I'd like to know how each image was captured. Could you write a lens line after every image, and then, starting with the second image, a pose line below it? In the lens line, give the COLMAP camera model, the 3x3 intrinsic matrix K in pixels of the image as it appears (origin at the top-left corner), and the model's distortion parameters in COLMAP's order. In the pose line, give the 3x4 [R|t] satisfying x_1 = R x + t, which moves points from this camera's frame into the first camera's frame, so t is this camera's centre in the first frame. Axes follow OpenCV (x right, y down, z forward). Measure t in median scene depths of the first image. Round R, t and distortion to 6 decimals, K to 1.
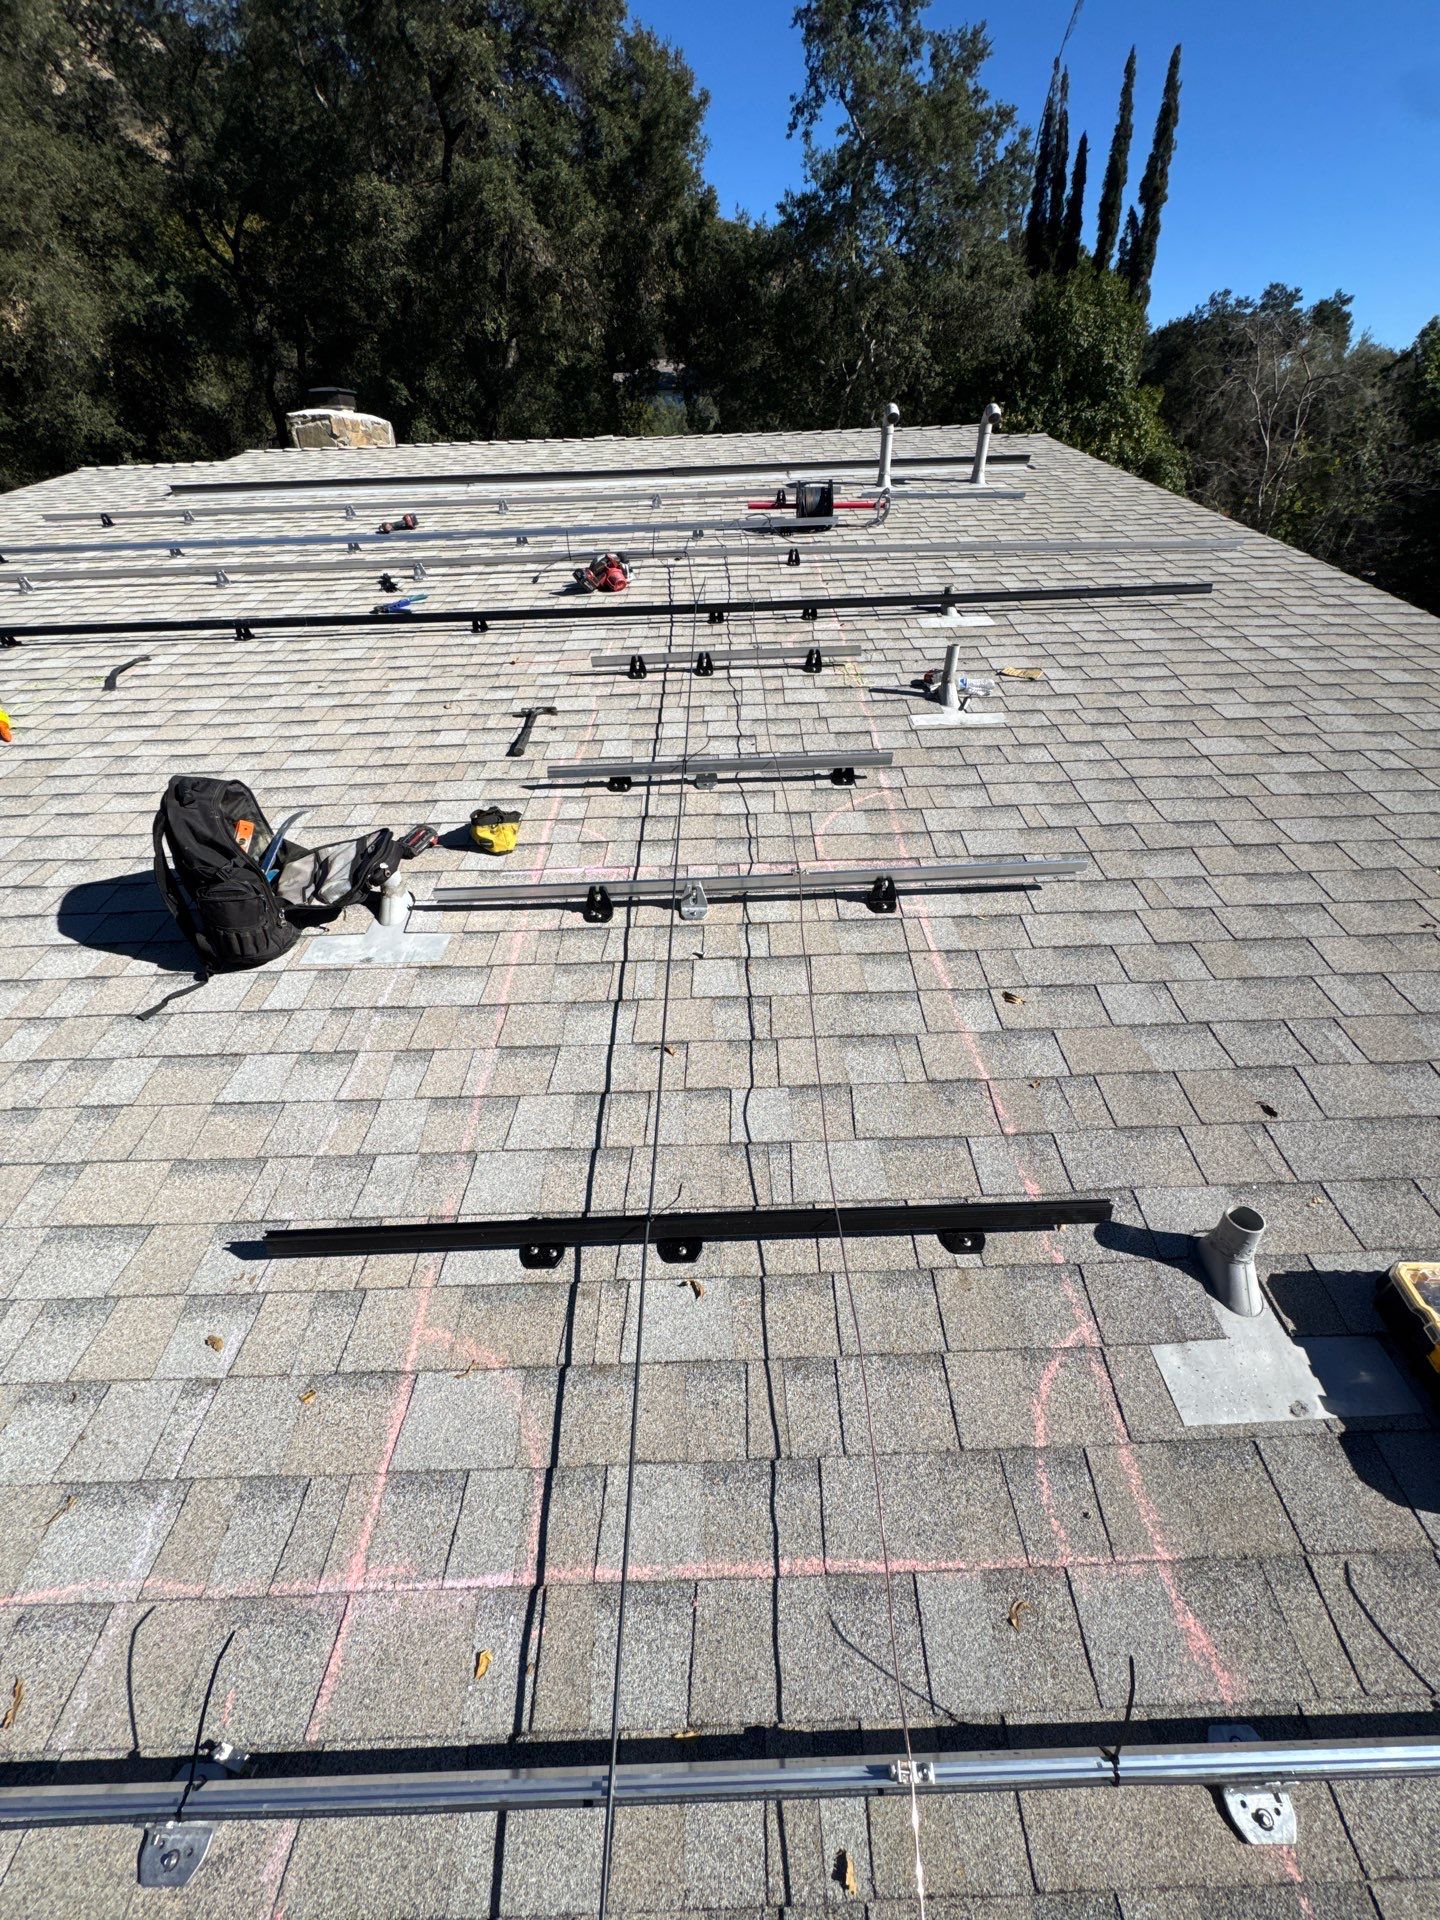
lens RADIAL K [[771.5, 0, 720.0], [0, 771.5, 960.0], [0, 0, 1]] dist [-0.001796, 0.000443]
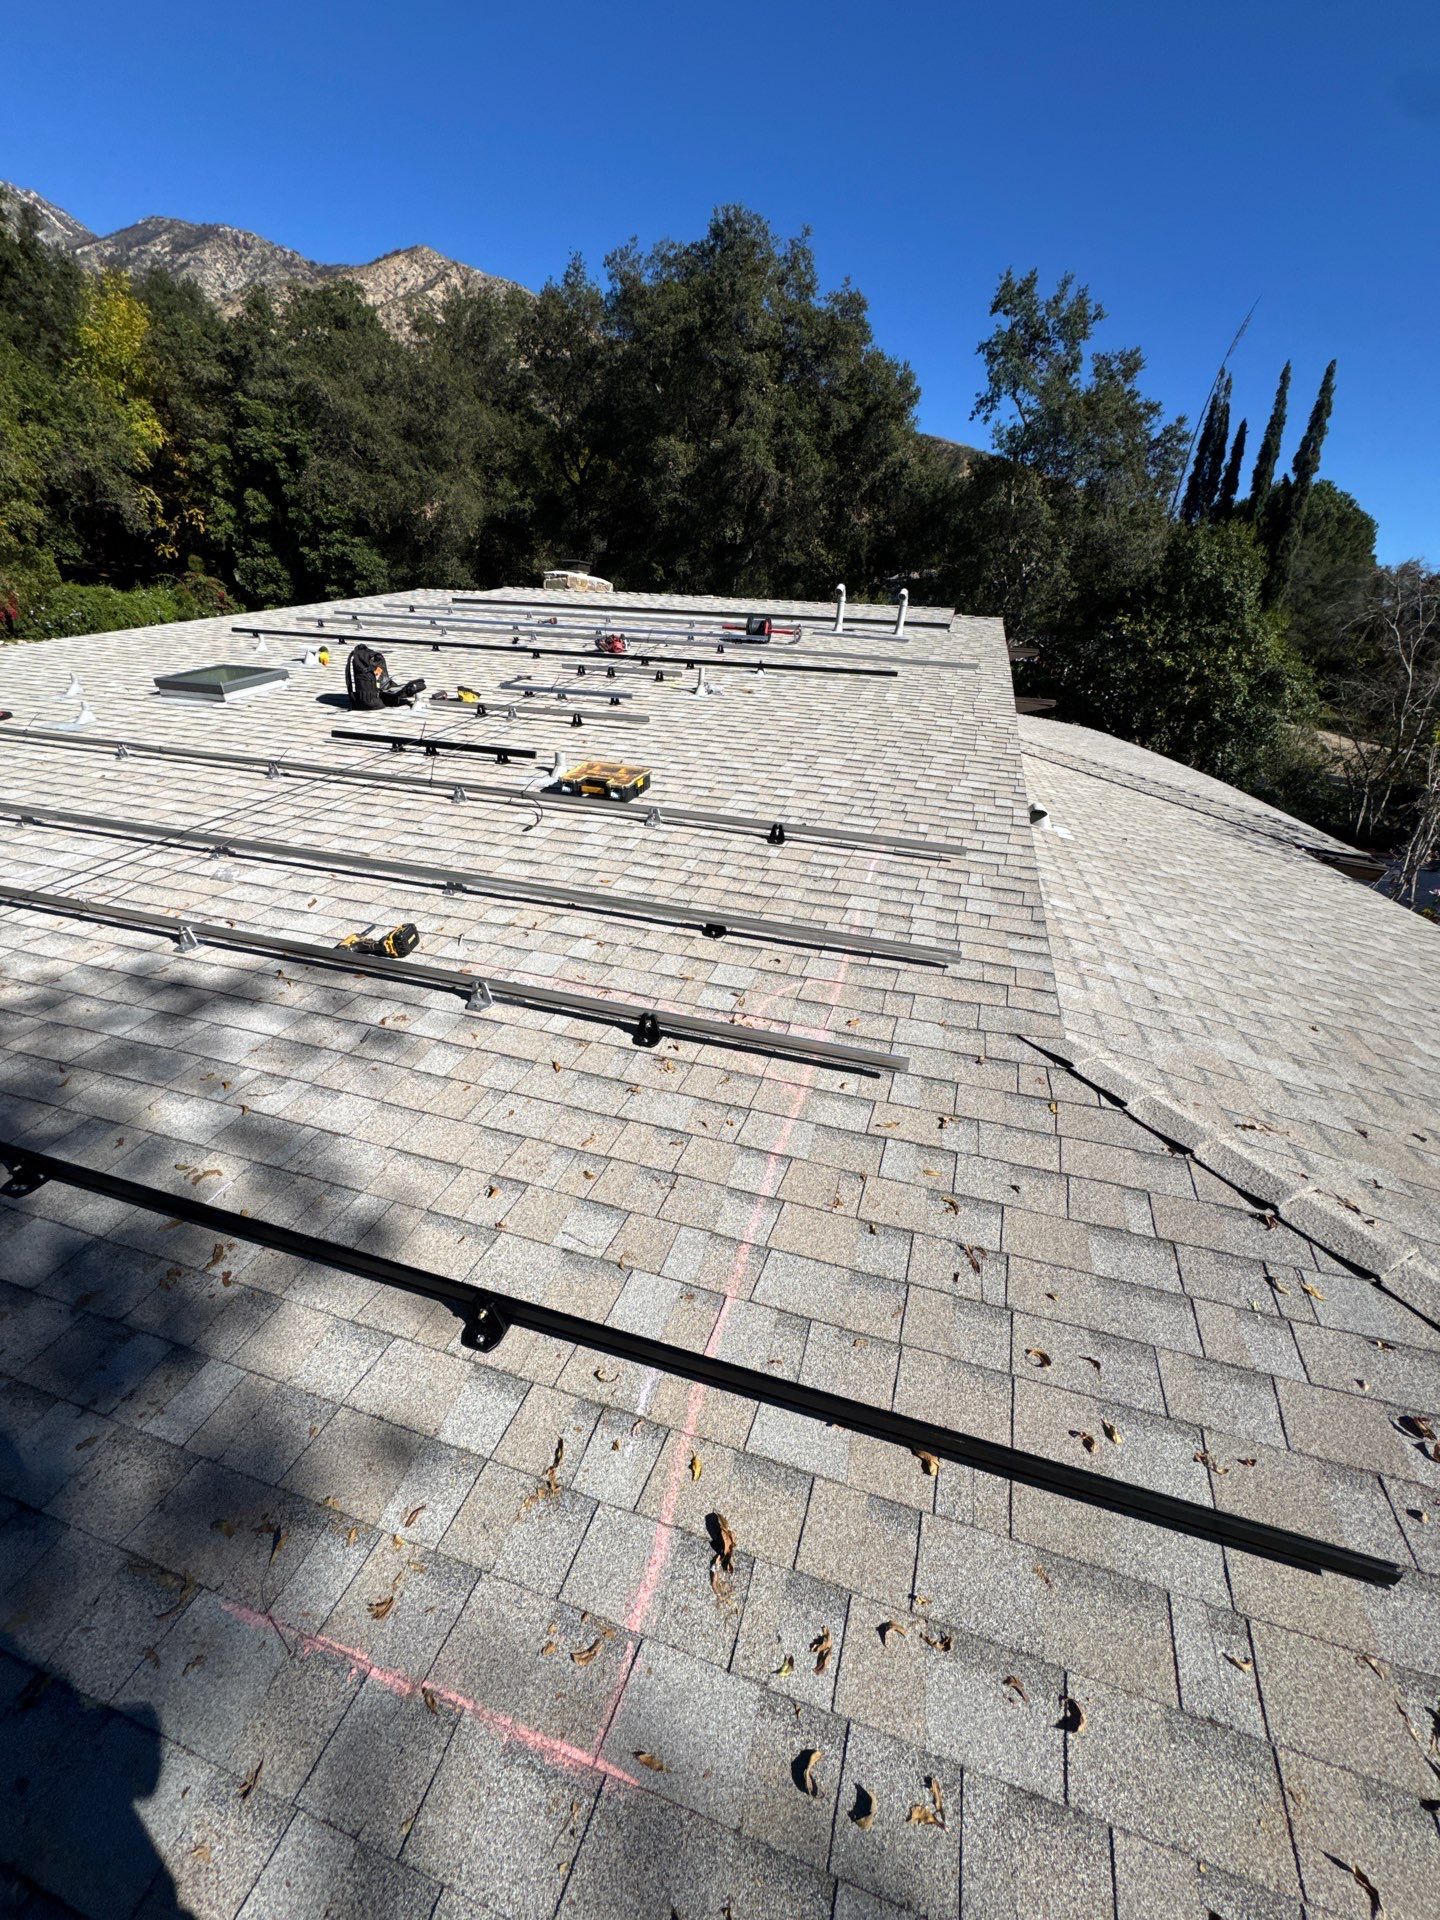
lens RADIAL K [[765.2, 0, 720.0], [0, 765.2, 960.0], [0, 0, 1]] dist [0.002772, -0.002822]
pose [[0.949663, 0.193207, -0.246600, 0.172734], [-0.235442, 0.959452, -0.154981, 0.115447], [0.206657, 0.205239, 0.956645, -0.144056]]
